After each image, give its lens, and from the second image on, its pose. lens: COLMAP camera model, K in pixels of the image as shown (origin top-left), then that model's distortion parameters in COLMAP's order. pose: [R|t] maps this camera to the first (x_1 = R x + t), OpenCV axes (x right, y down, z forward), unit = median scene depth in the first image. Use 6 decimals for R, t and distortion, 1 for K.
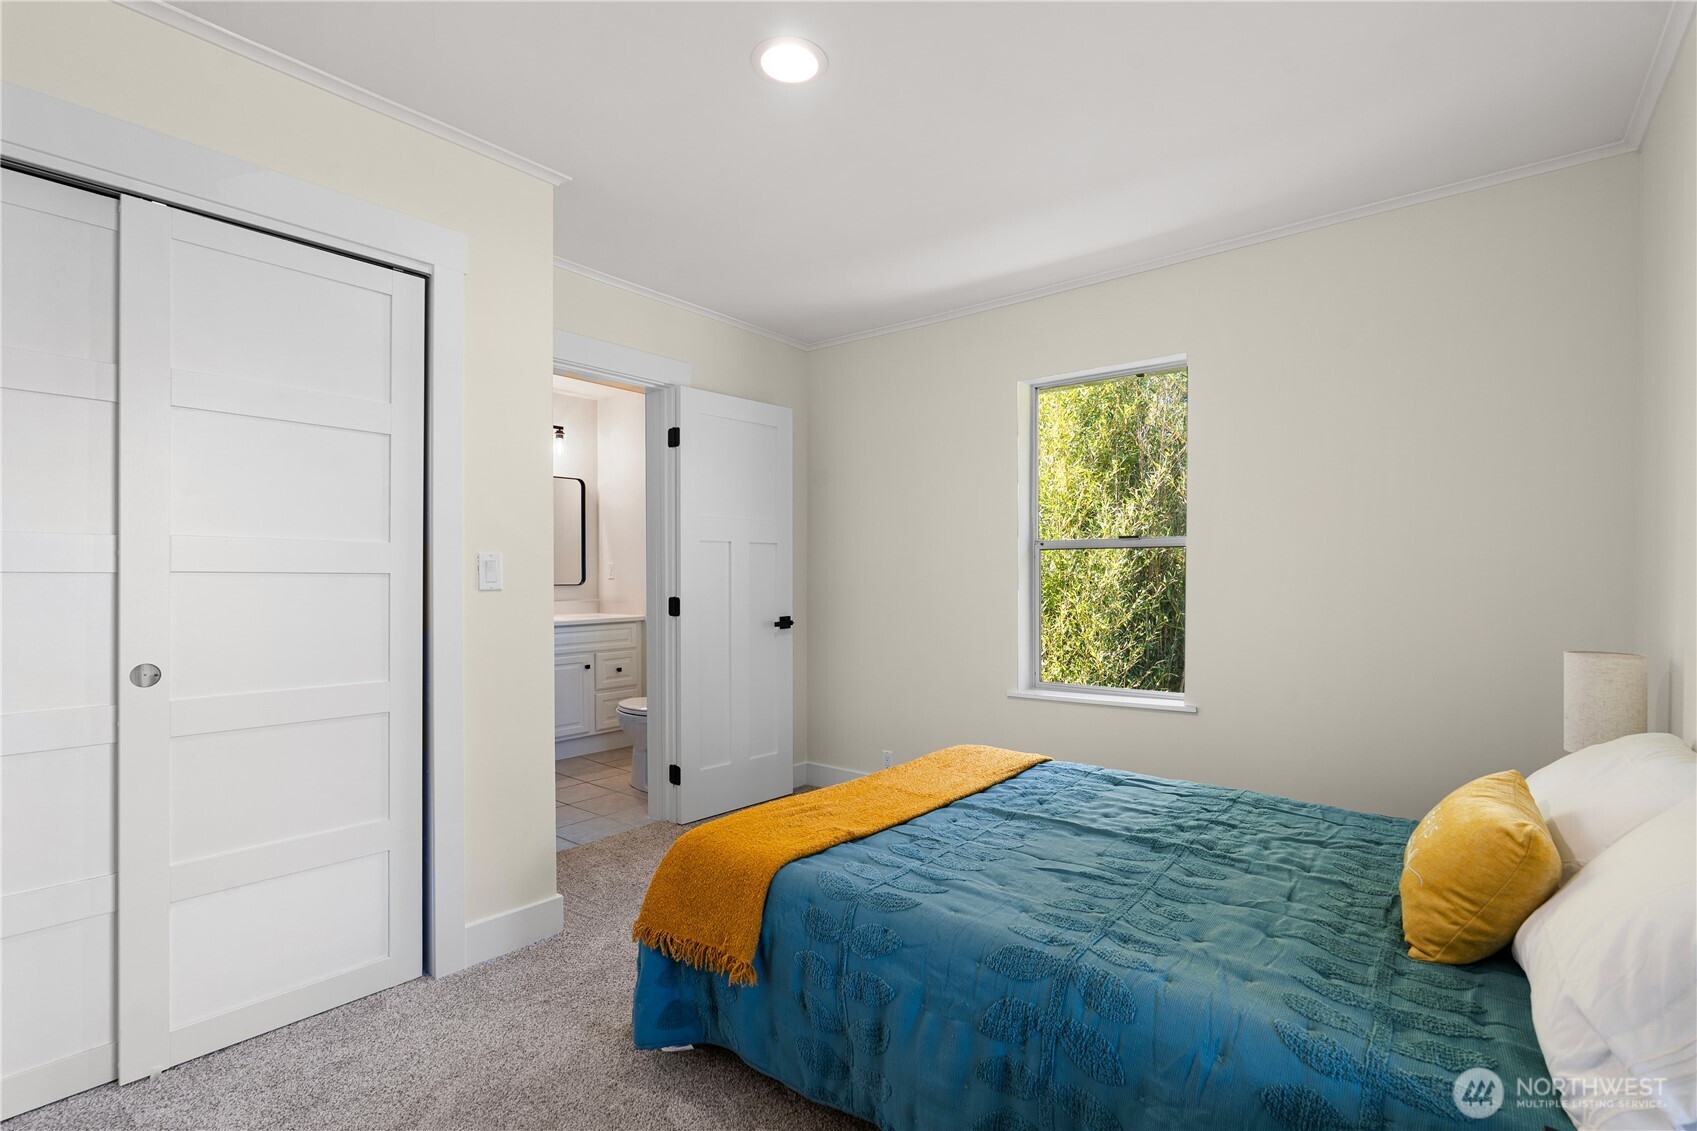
lens RADIAL K [[783.1, 0, 847.8], [0, 783.1, 569.9], [0, 0, 1]] dist [-0.001913, -0.000229]
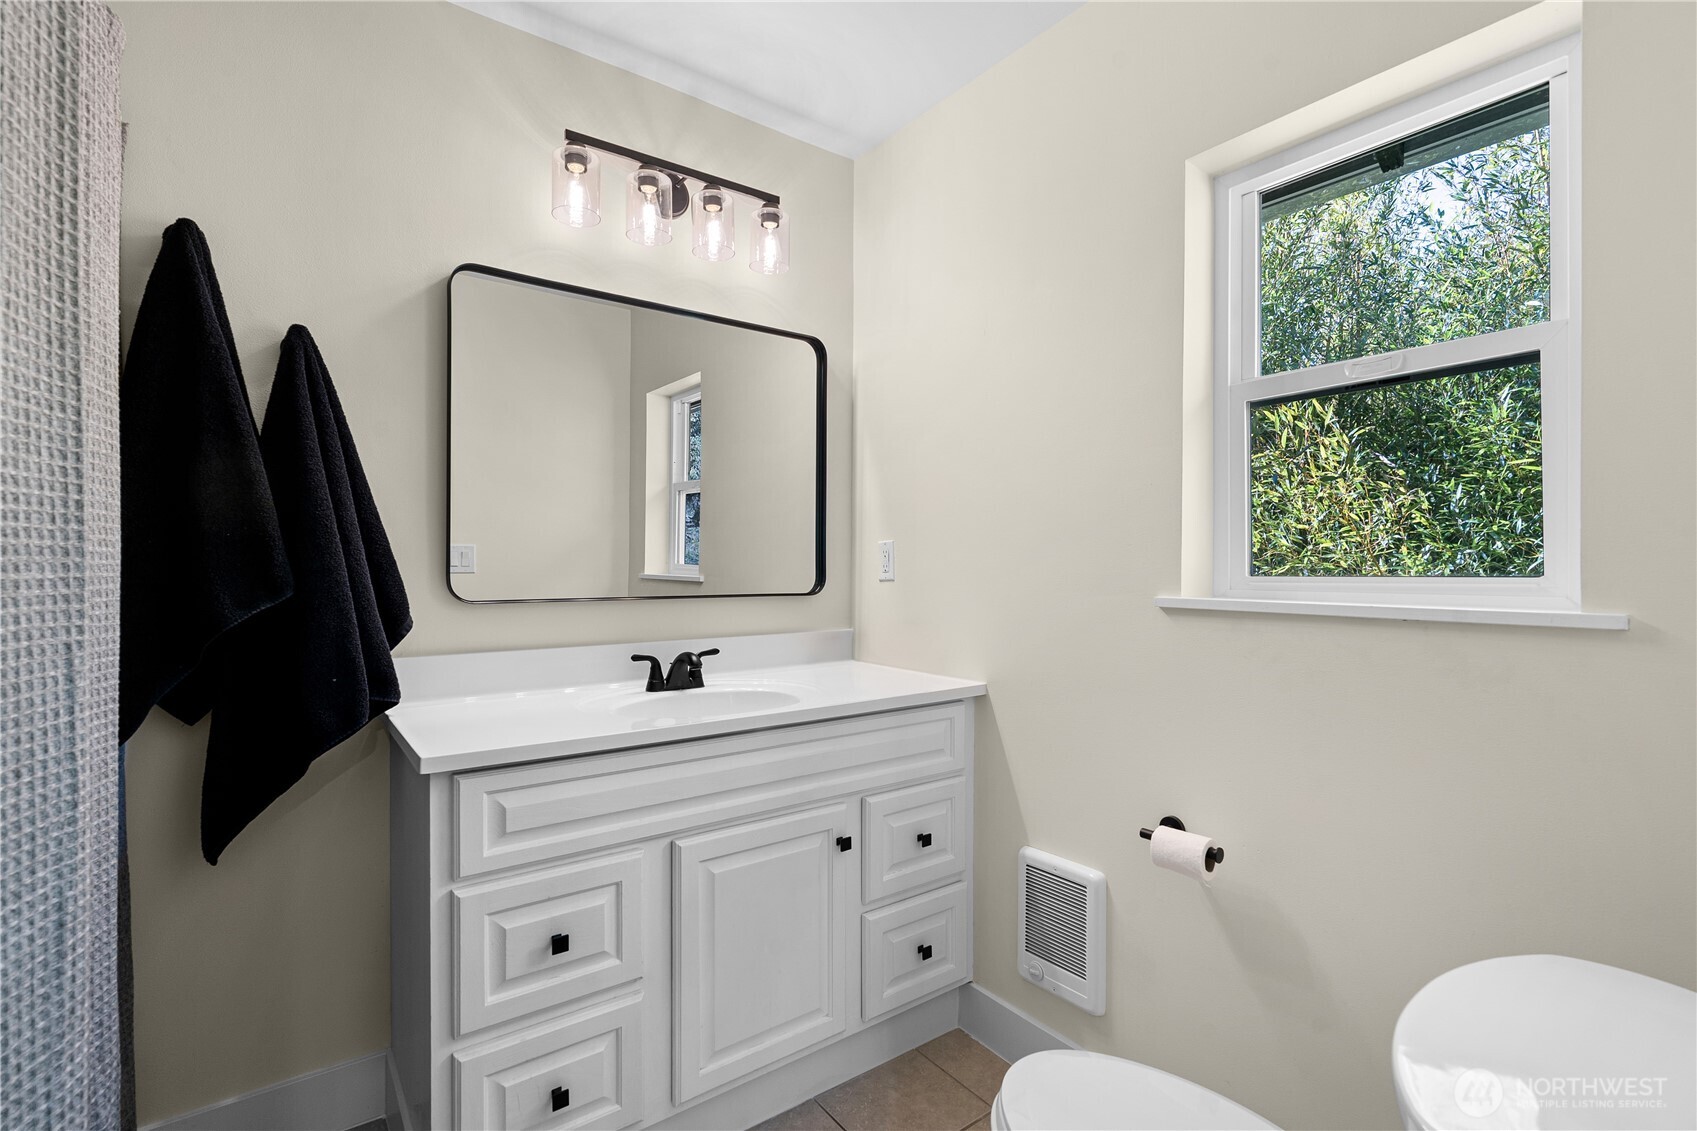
lens RADIAL K [[783.1, 0, 850.5], [0, 783.1, 564.6], [0, 0, 1]] dist [-0.001913, -0.000229]
pose [[0.968969, 0.005956, -0.247112, -0.237520], [-0.004680, 0.999973, 0.005752, 0.001164], [0.247139, -0.004417, 0.968970, 0.648983]]
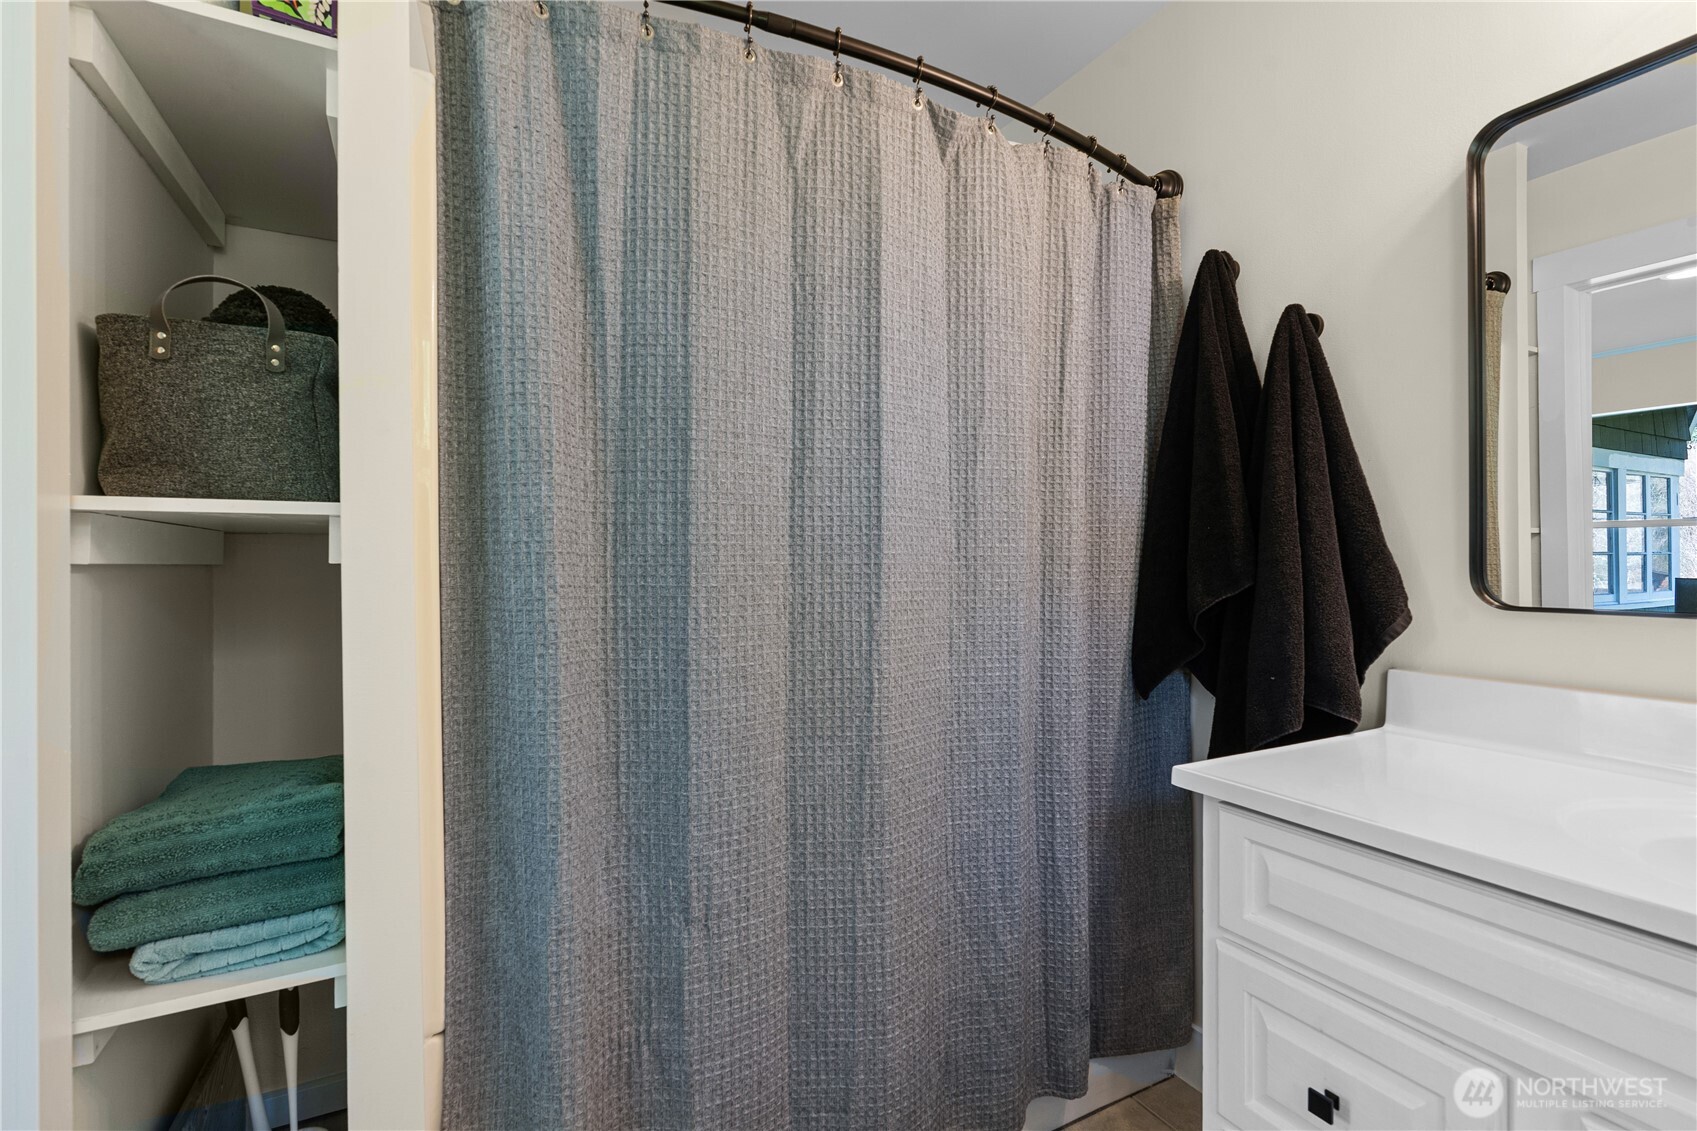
lens RADIAL K [[783.1, 0, 850.3], [0, 783.1, 565.0], [0, 0, 1]] dist [-0.001913, -0.000229]
pose [[-0.396937, 0.001350, -0.917845, -0.147558], [0.007004, 0.999974, -0.001559, 0.010597], [0.917819, -0.007047, -0.396937, 1.025481]]
